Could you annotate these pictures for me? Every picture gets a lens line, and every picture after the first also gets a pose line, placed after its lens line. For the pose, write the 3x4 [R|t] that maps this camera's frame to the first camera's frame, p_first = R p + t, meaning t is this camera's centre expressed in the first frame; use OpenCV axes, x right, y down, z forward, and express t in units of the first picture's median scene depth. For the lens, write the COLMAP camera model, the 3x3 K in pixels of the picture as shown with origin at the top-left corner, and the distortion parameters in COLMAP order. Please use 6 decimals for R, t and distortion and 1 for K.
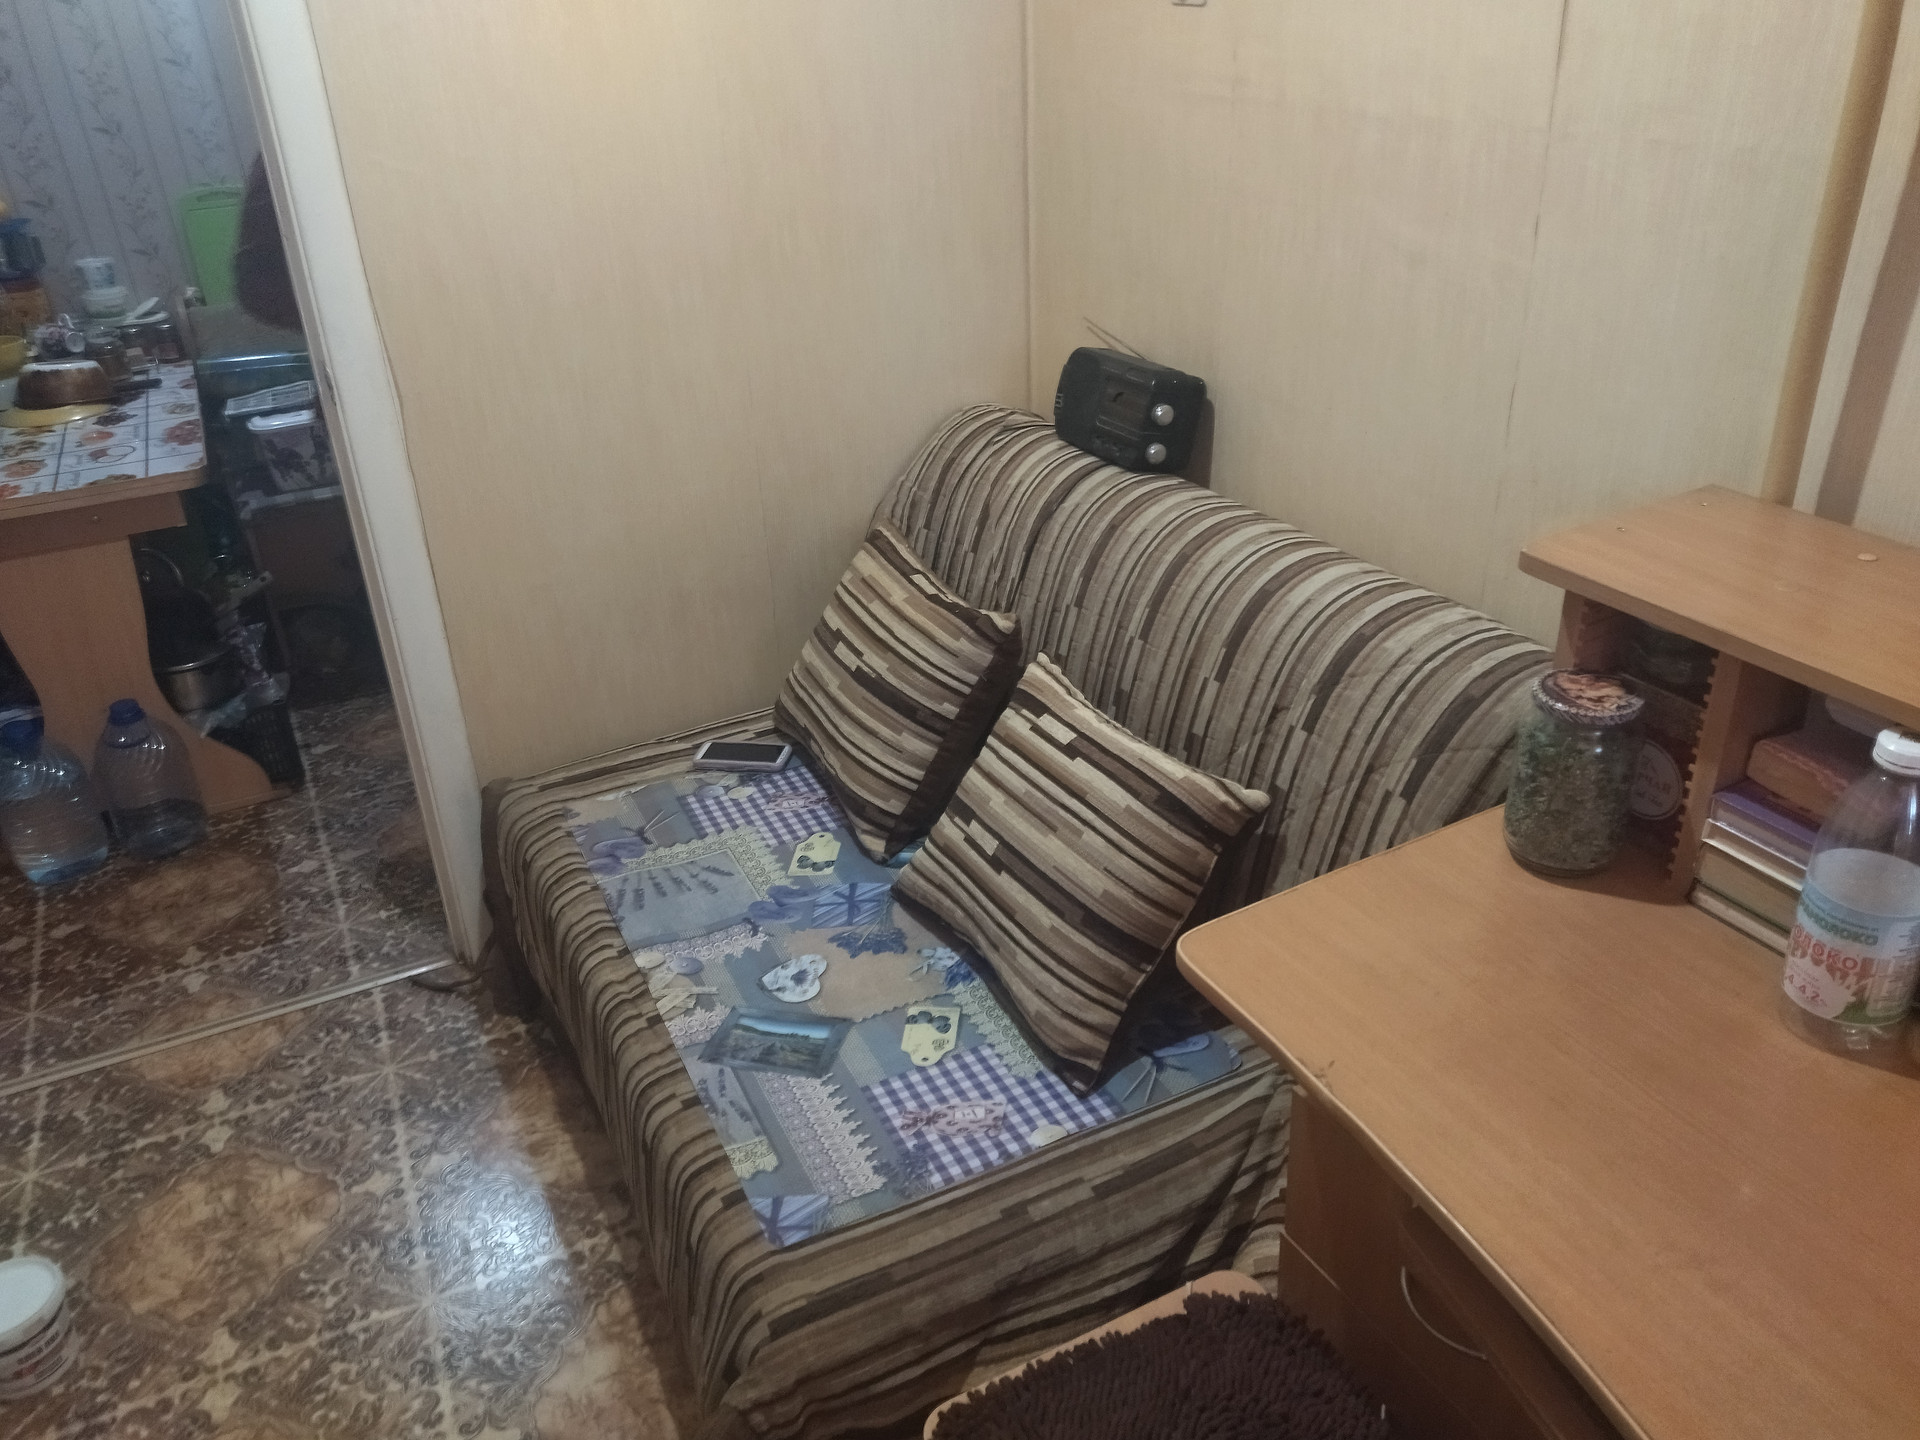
lens RADIAL K [[1459.7, 0, 969.6], [0, 1459.7, 718.4], [0, 0, 1]] dist [0.025424, -0.023345]
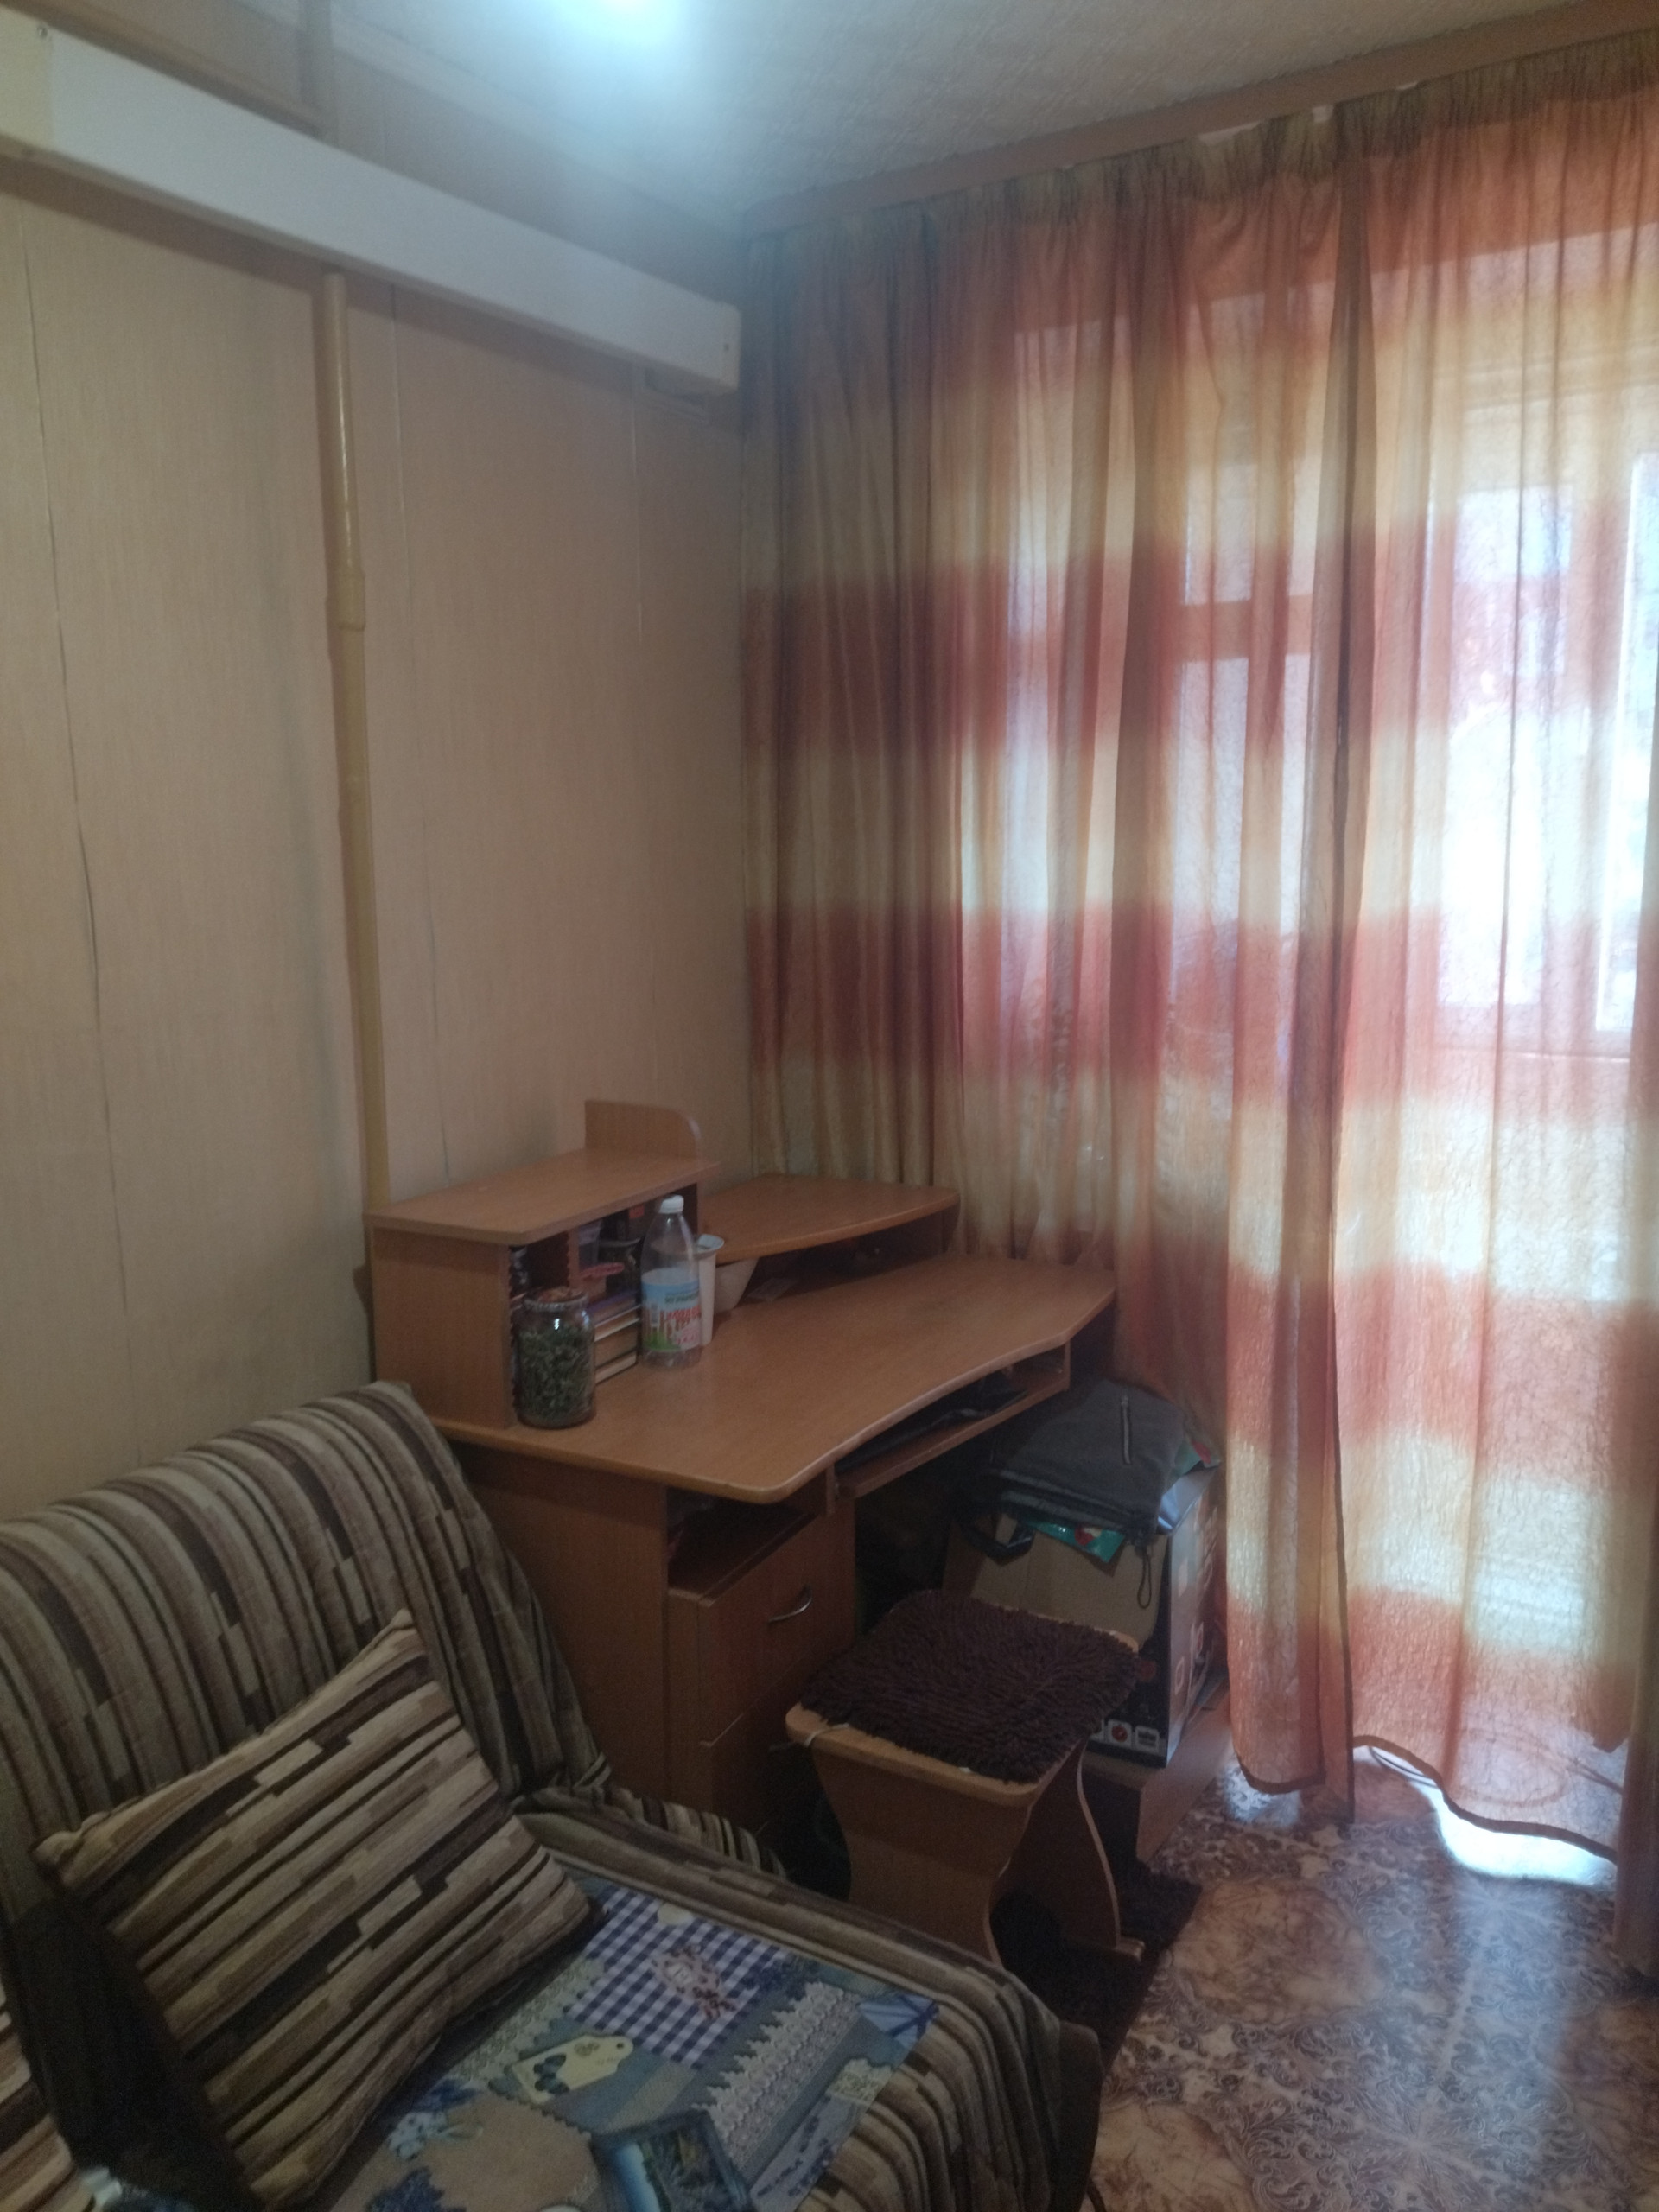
lens RADIAL K [[1681.7, 0, 848.4], [0, 1681.7, 1103.9], [0, 0, 1]] dist [0.025424, -0.023345]
pose [[-0.561782, -0.094428, 0.821879, -0.846040], [0.413950, 0.828067, 0.378087, -0.520287], [-0.716273, 0.552619, -0.426105, 1.030523]]
